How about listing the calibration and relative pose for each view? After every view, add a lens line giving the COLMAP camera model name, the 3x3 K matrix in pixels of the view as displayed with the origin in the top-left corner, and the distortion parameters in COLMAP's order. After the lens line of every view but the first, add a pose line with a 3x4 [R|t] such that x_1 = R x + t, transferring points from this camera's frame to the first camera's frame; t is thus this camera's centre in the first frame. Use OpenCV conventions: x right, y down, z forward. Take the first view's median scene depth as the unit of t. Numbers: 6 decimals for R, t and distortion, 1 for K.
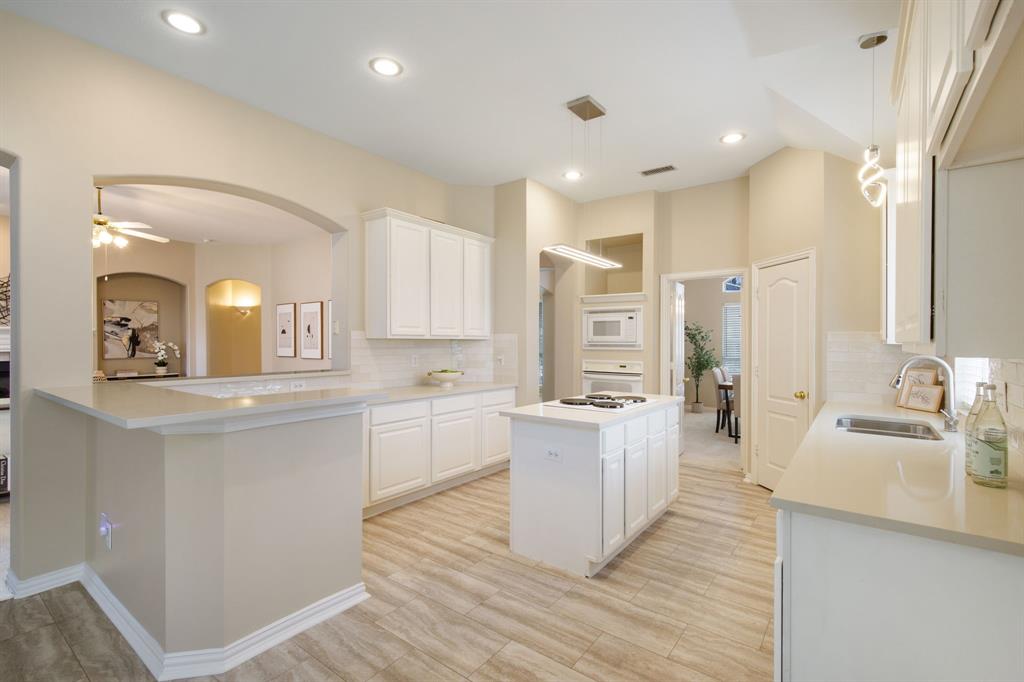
lens RADIAL K [[458.4, 0, 512.0], [0, 458.4, 341.0], [0, 0, 1]] dist [0.003658, 0.000073]
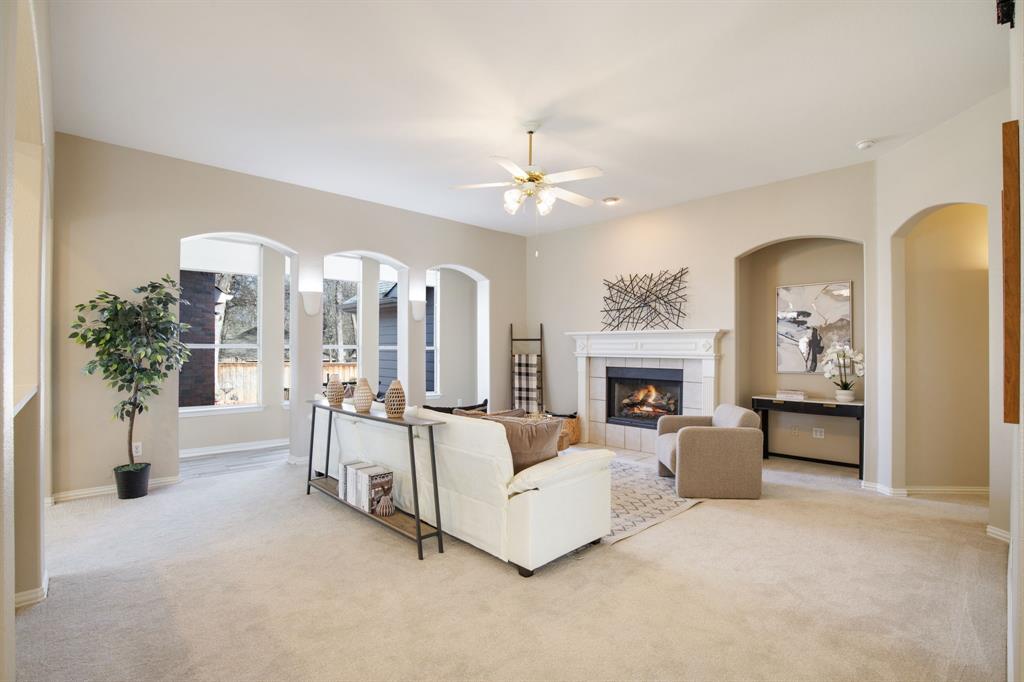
lens RADIAL K [[481.2, 0, 508.2], [0, 481.2, 345.0], [0, 0, 1]] dist [-0.045924, 0.009874]
pose [[-0.176307, -0.010627, -0.984278, -0.139702], [-0.007466, 0.999927, -0.009459, 0.010866], [0.984307, 0.005681, -0.176374, 1.039357]]
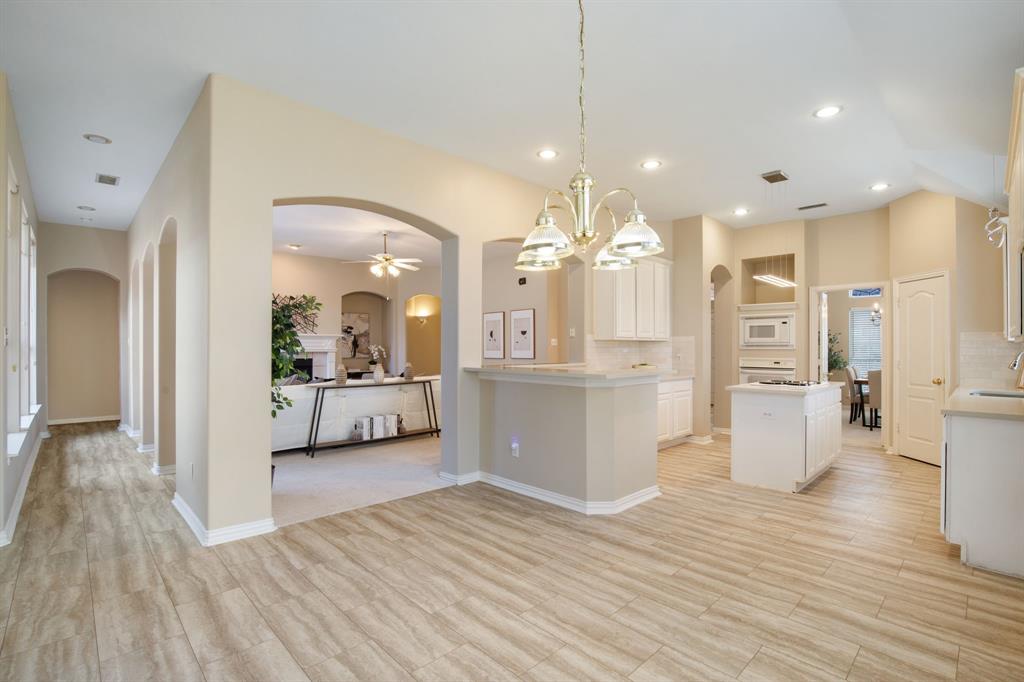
lens RADIAL K [[481.2, 0, 508.2], [0, 481.2, 345.0], [0, 0, 1]] dist [-0.045924, 0.009874]
pose [[0.987988, -0.003511, -0.154492, -0.289016], [0.002770, 0.999984, -0.005015, 0.013654], [0.154507, 0.004526, 0.987981, -0.384296]]
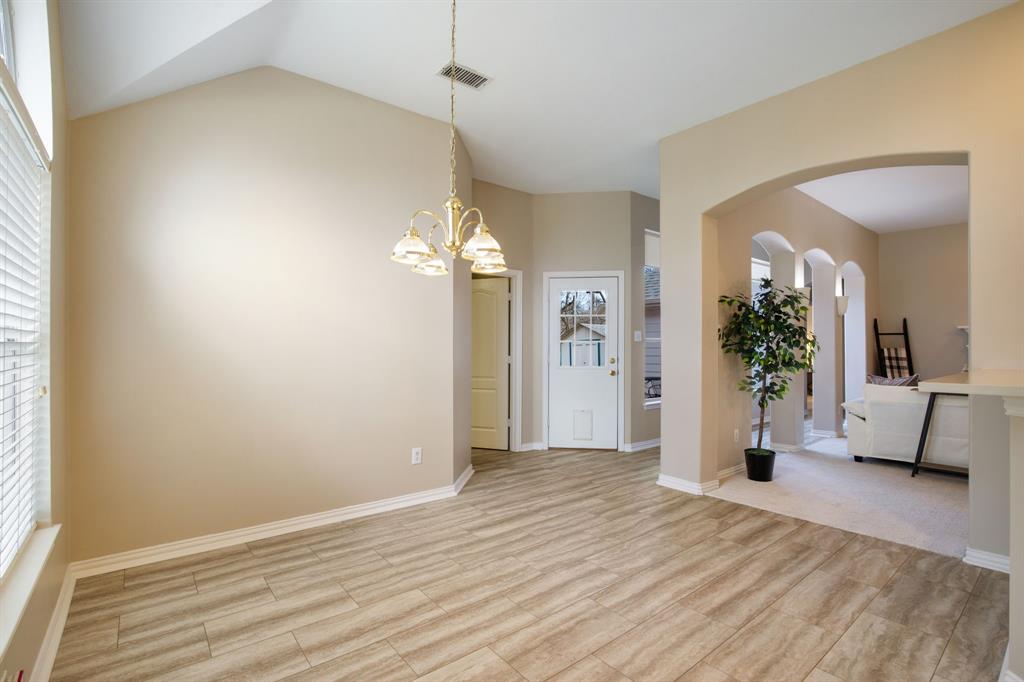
lens RADIAL K [[481.2, 0, 508.2], [0, 481.2, 345.0], [0, 0, 1]] dist [-0.045924, 0.009874]
pose [[-0.258416, -0.009978, -0.965982, 0.120782], [-0.003582, 0.999950, -0.009371, 0.031507], [0.966027, 0.001039, -0.258438, 0.119106]]
